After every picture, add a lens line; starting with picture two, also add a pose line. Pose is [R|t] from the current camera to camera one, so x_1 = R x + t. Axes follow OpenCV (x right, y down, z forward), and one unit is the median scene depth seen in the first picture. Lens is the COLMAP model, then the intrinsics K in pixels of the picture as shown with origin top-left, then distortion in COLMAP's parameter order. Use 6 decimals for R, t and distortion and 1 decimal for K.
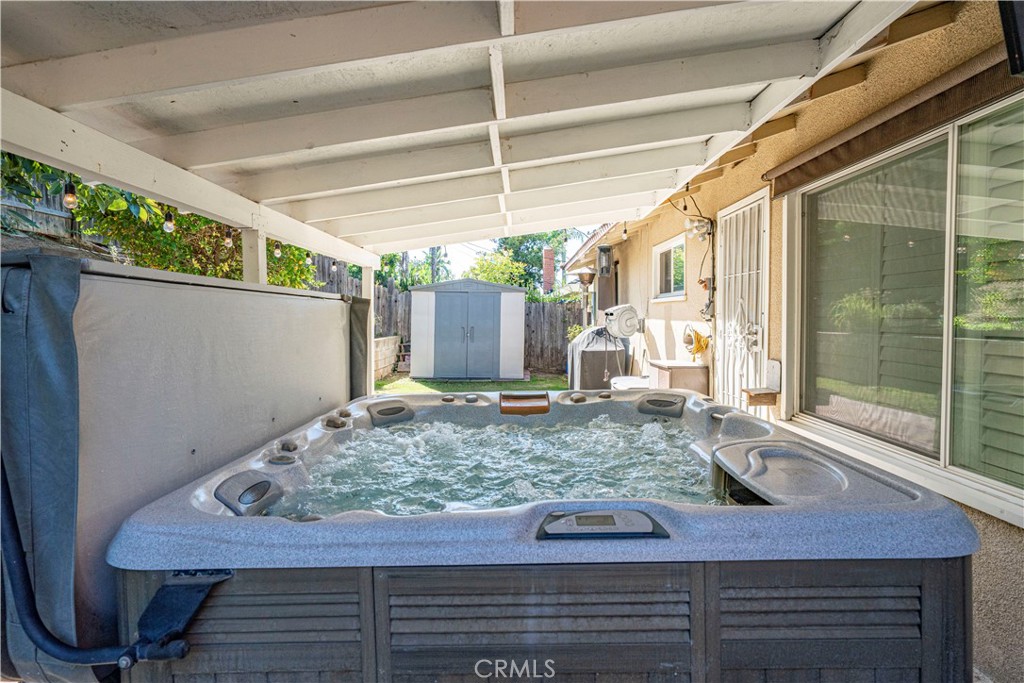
lens RADIAL K [[534.1, 0, 512.7], [0, 534.1, 340.6], [0, 0, 1]] dist [0.002969, 0.000203]
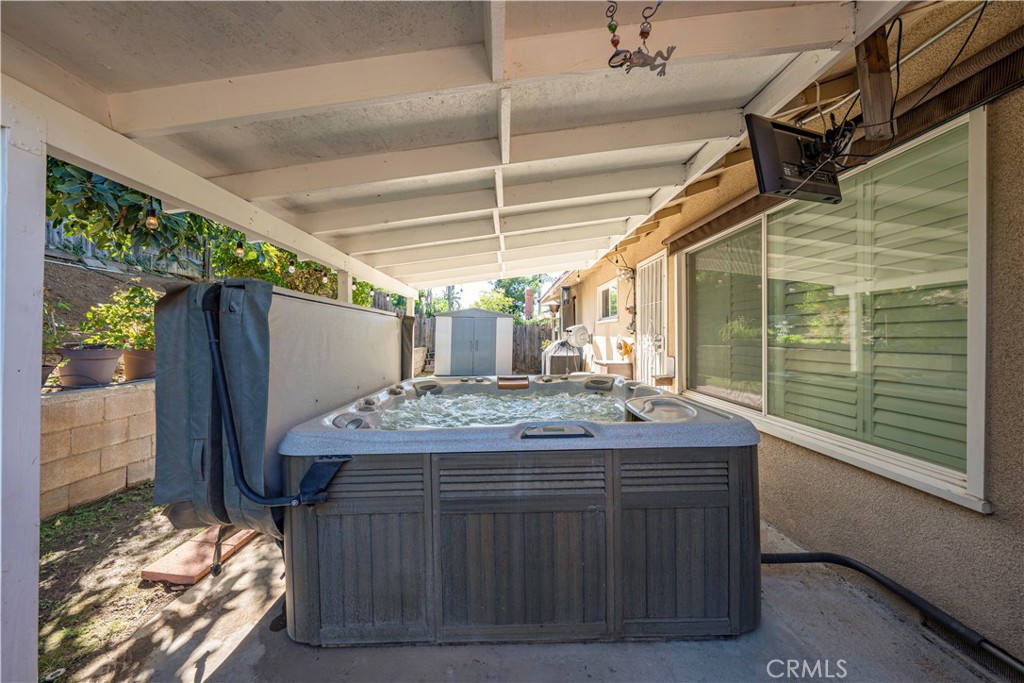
lens RADIAL K [[380.6, 0, 513.6], [0, 380.6, 339.8], [0, 0, 1]] dist [-0.001981, -0.000086]
pose [[0.999641, 0.004901, 0.026327, -0.010300], [-0.003825, 0.999162, -0.040745, 0.054661], [-0.026505, 0.040629, 0.998823, -0.187980]]
